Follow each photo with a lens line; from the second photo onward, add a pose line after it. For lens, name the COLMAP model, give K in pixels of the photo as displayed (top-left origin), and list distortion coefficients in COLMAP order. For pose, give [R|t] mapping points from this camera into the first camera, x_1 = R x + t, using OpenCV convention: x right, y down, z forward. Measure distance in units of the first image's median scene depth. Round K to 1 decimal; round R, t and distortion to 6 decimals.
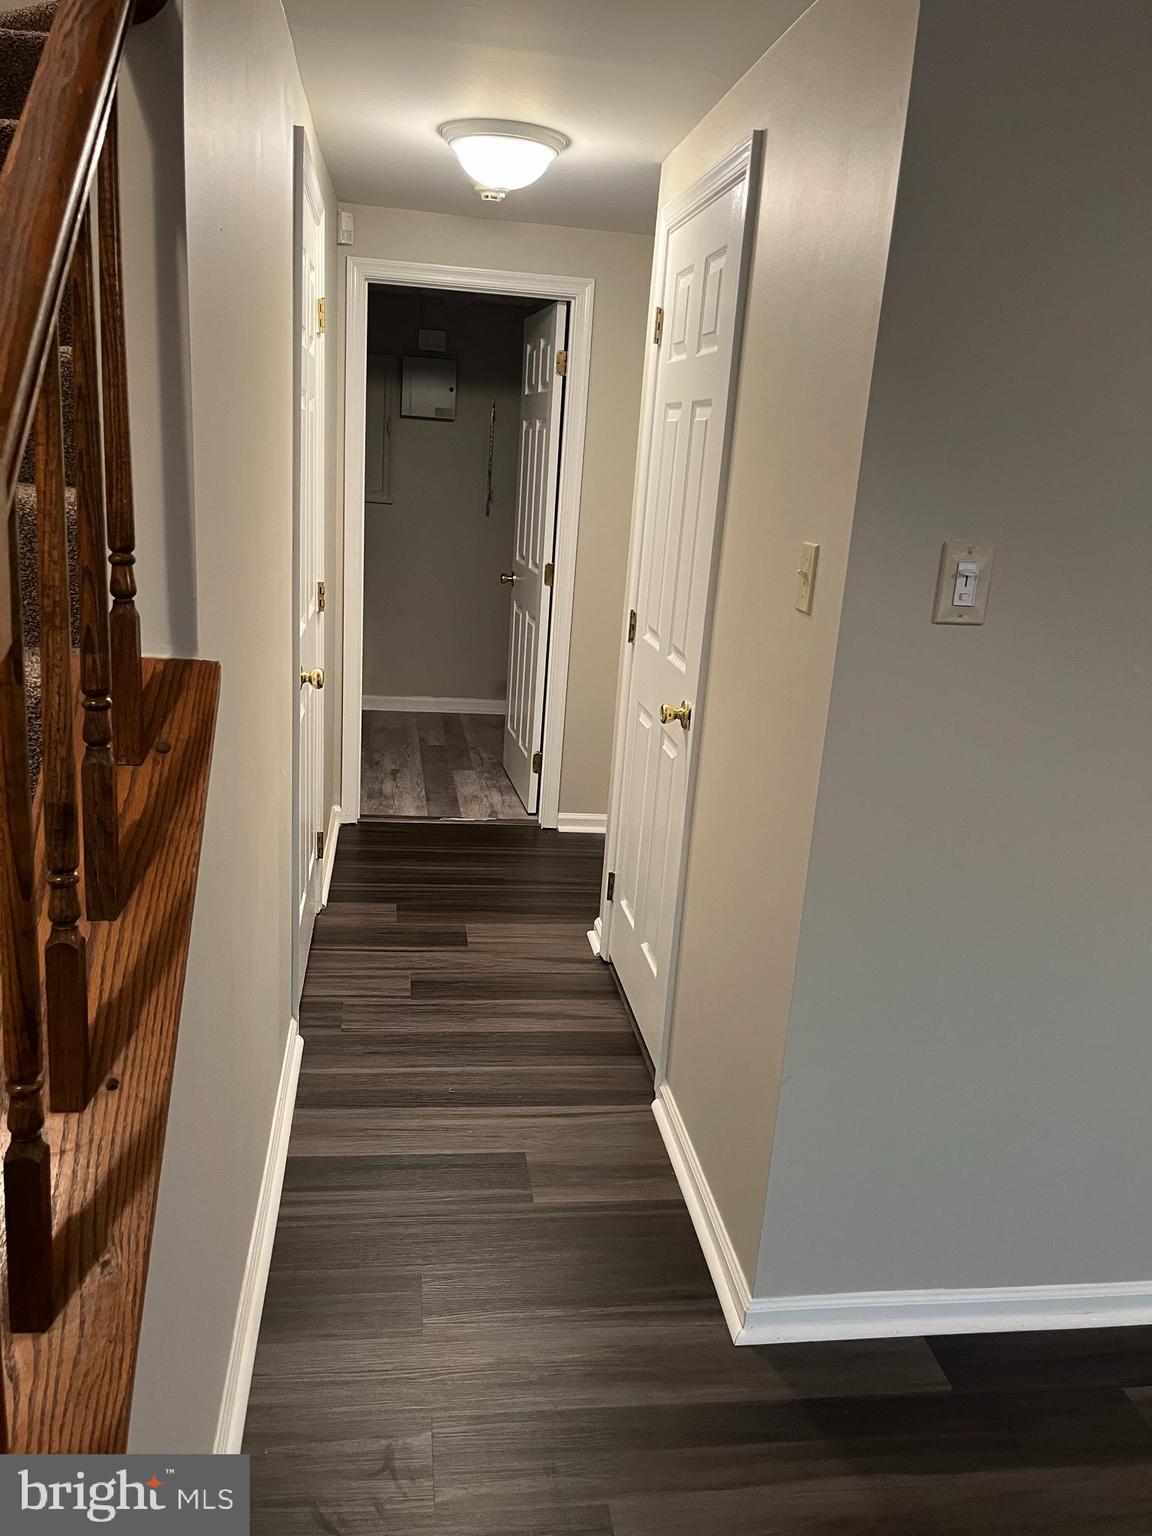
lens RADIAL K [[1163.2, 0, 540.8], [0, 1163.2, 774.9], [0, 0, 1]] dist [0.034886, -0.037023]
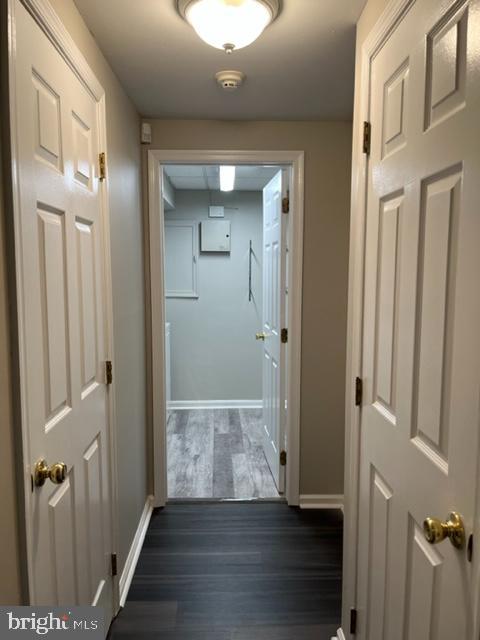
lens RADIAL K [[484.7, 0, 240.4], [0, 484.7, 320.3], [0, 0, 1]] dist [0.034886, -0.037023]
pose [[0.994990, -0.051821, -0.085493, 0.004713], [0.036267, 0.984011, -0.174375, -0.074821], [0.093162, 0.170400, 0.980961, 0.323718]]
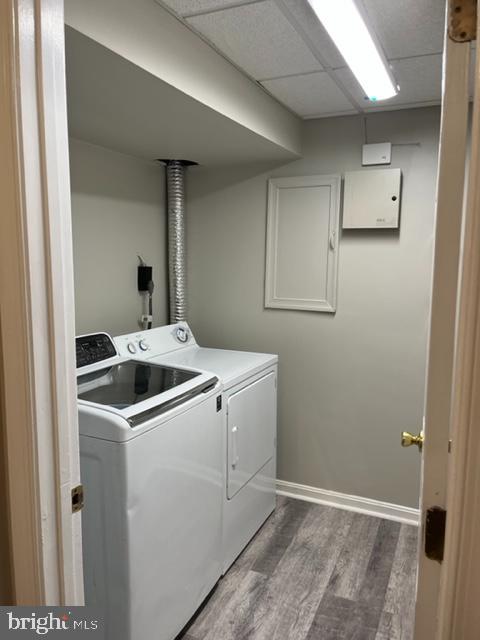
lens RADIAL K [[484.7, 0, 236.5], [0, 484.7, 317.7], [0, 0, 1]] dist [0.034886, -0.037023]
pose [[0.845060, 0.008376, -0.534606, 0.037359], [-0.092519, 0.987085, -0.130782, -0.203144], [0.526606, 0.159980, 0.834921, 0.741930]]
